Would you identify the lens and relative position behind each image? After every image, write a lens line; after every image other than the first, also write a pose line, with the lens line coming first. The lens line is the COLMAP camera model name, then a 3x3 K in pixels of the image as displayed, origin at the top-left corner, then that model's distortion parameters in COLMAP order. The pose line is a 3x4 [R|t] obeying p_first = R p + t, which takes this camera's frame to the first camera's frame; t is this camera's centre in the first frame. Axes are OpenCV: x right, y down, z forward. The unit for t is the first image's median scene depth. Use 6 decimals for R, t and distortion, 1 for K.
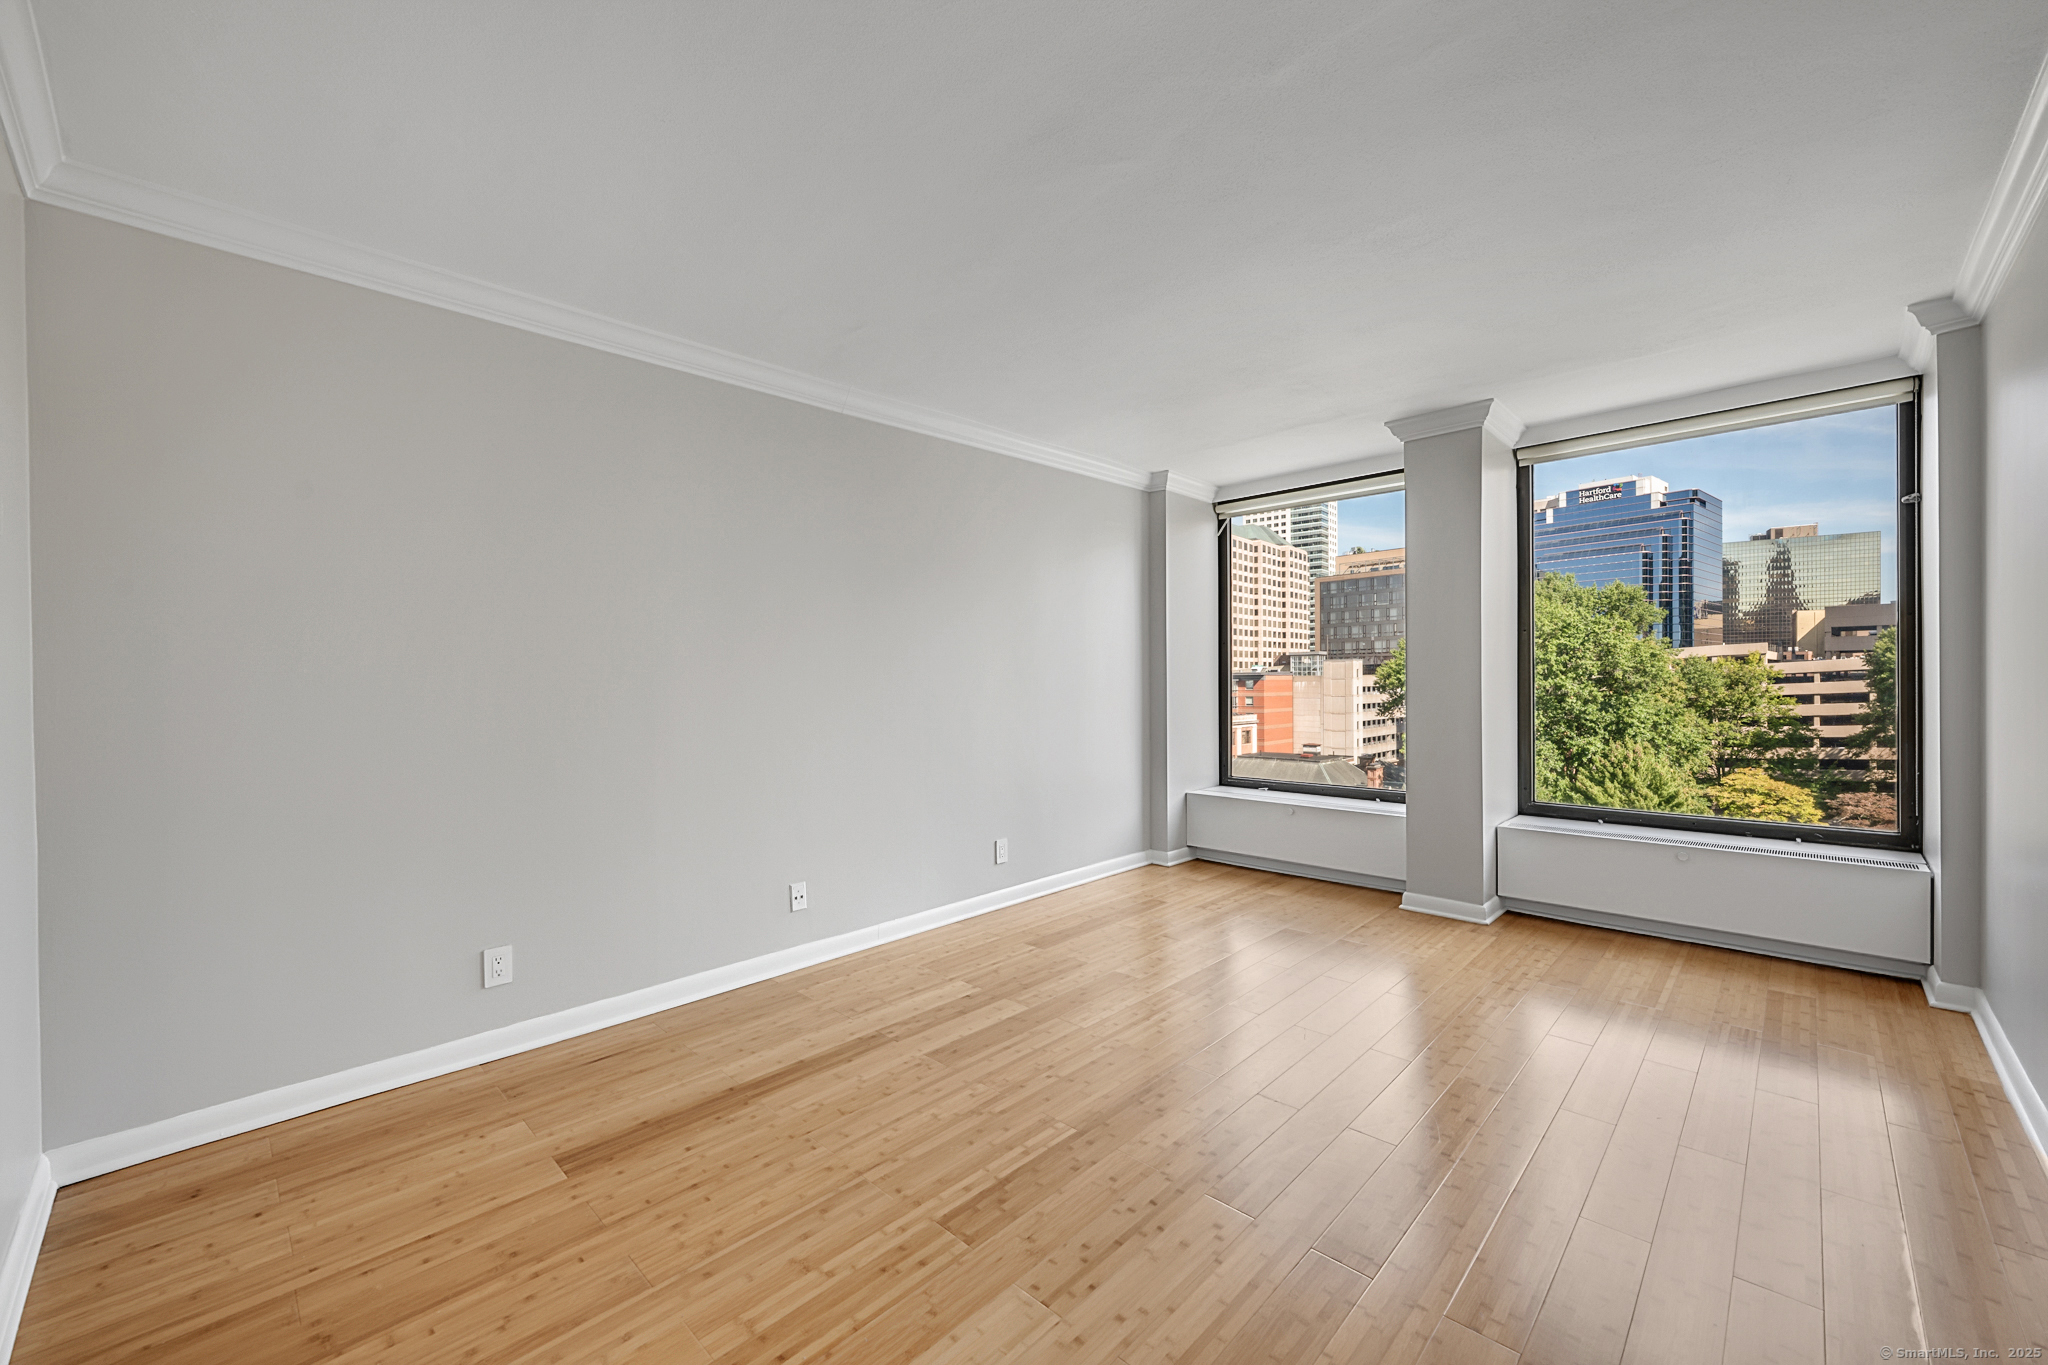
lens RADIAL K [[806.6, 0, 1024.3], [0, 806.6, 678.6], [0, 0, 1]] dist [0.001186, -0.000641]
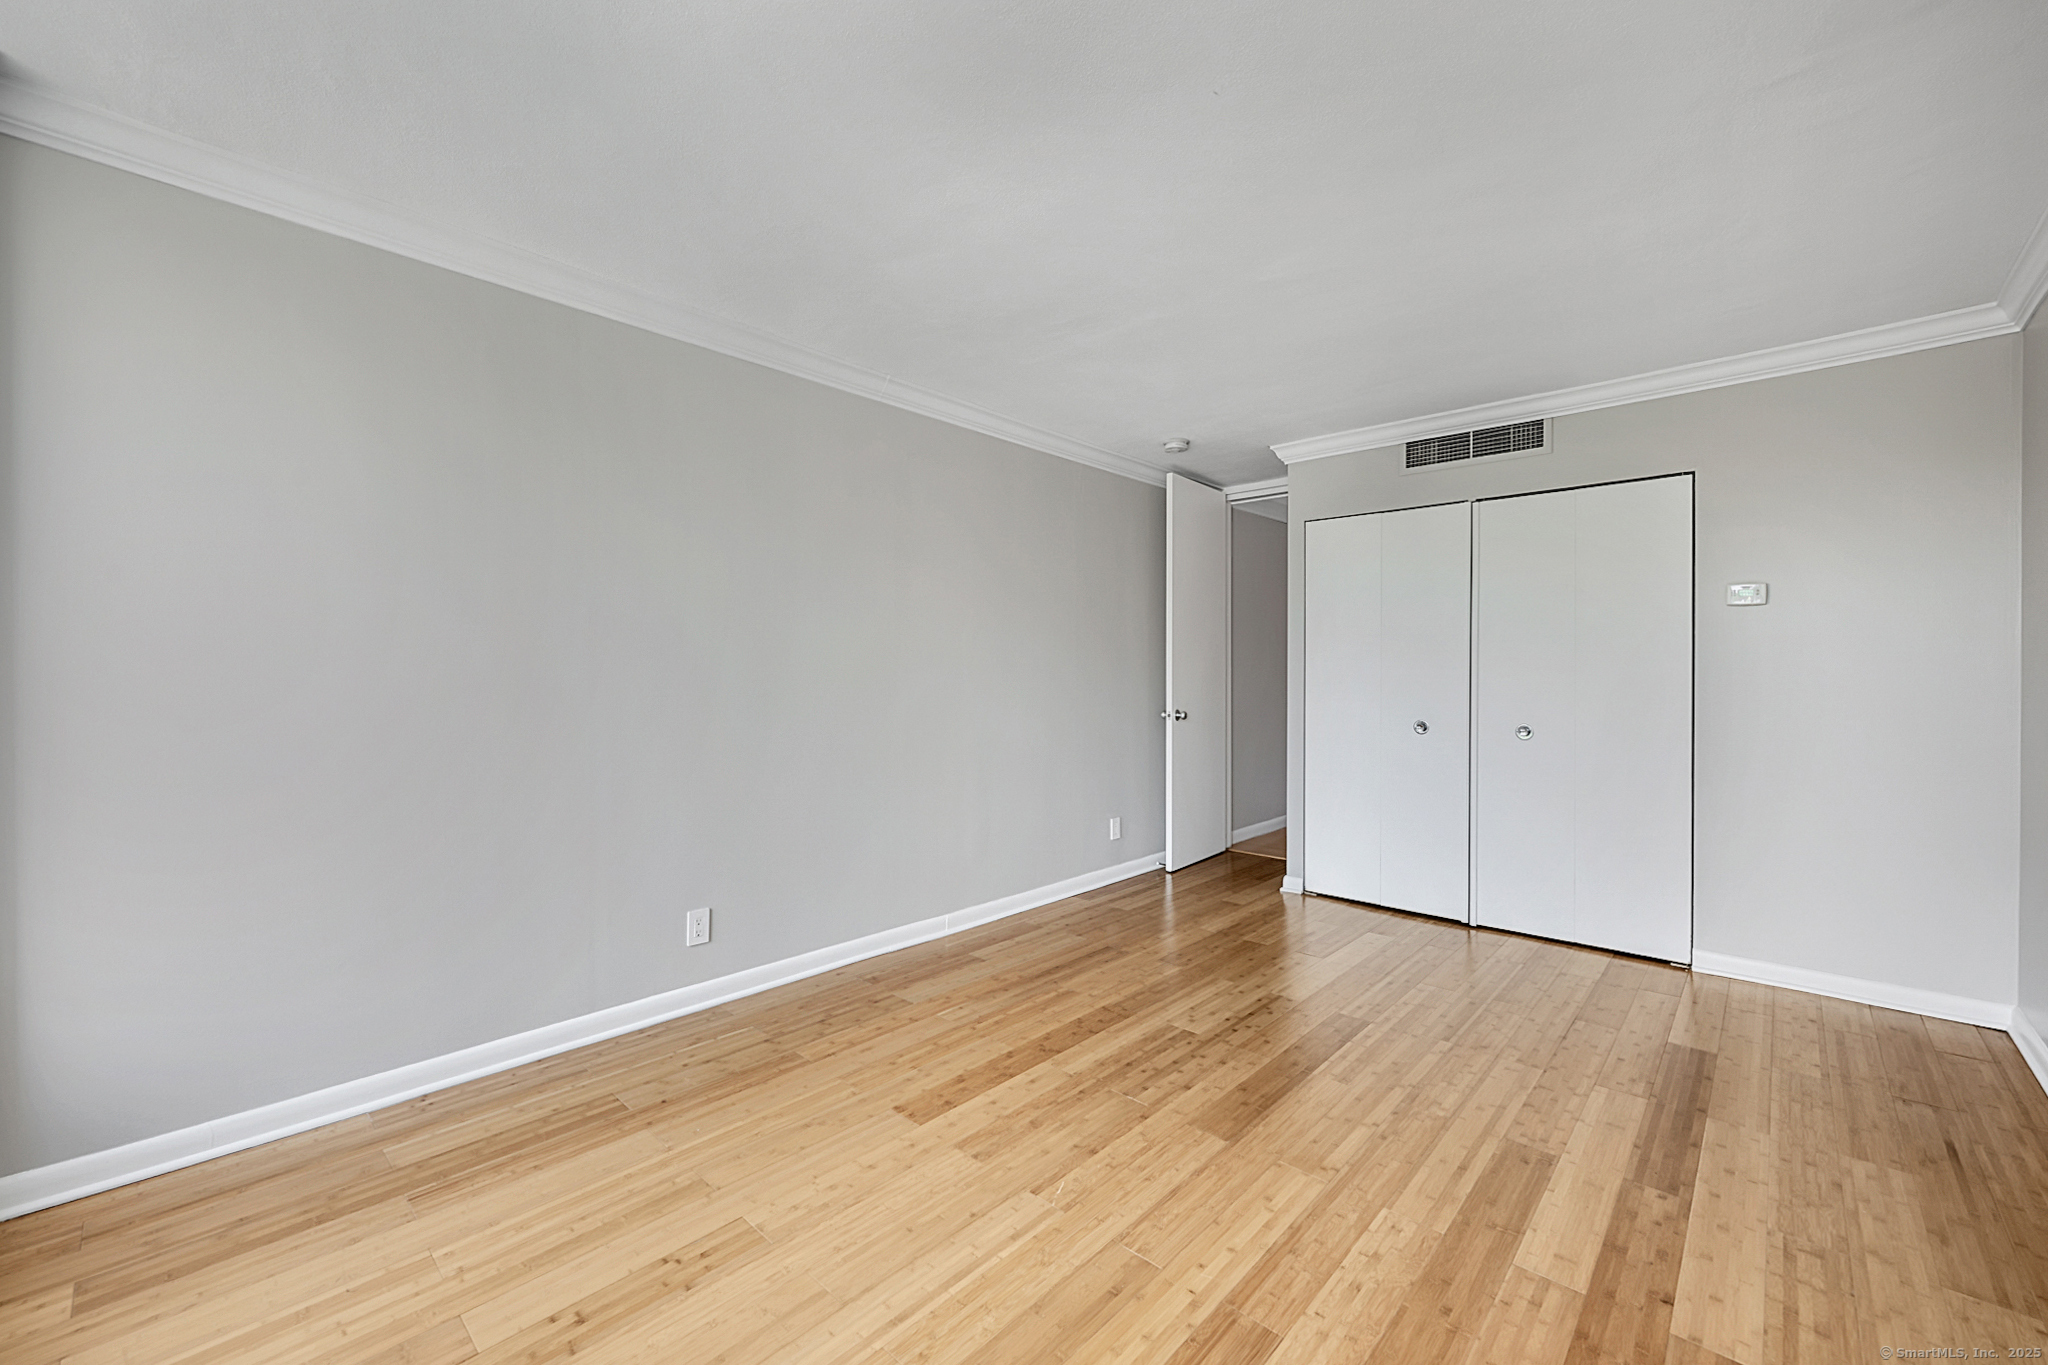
lens RADIAL K [[806.6, 0, 1025.2], [0, 806.6, 679.3], [0, 0, 1]] dist [0.001186, -0.000641]
pose [[-0.999910, 0.006858, -0.011542, 0.454689], [0.006757, 0.999939, 0.008726, -0.010121], [0.011602, 0.008647, -0.999895, 2.016444]]
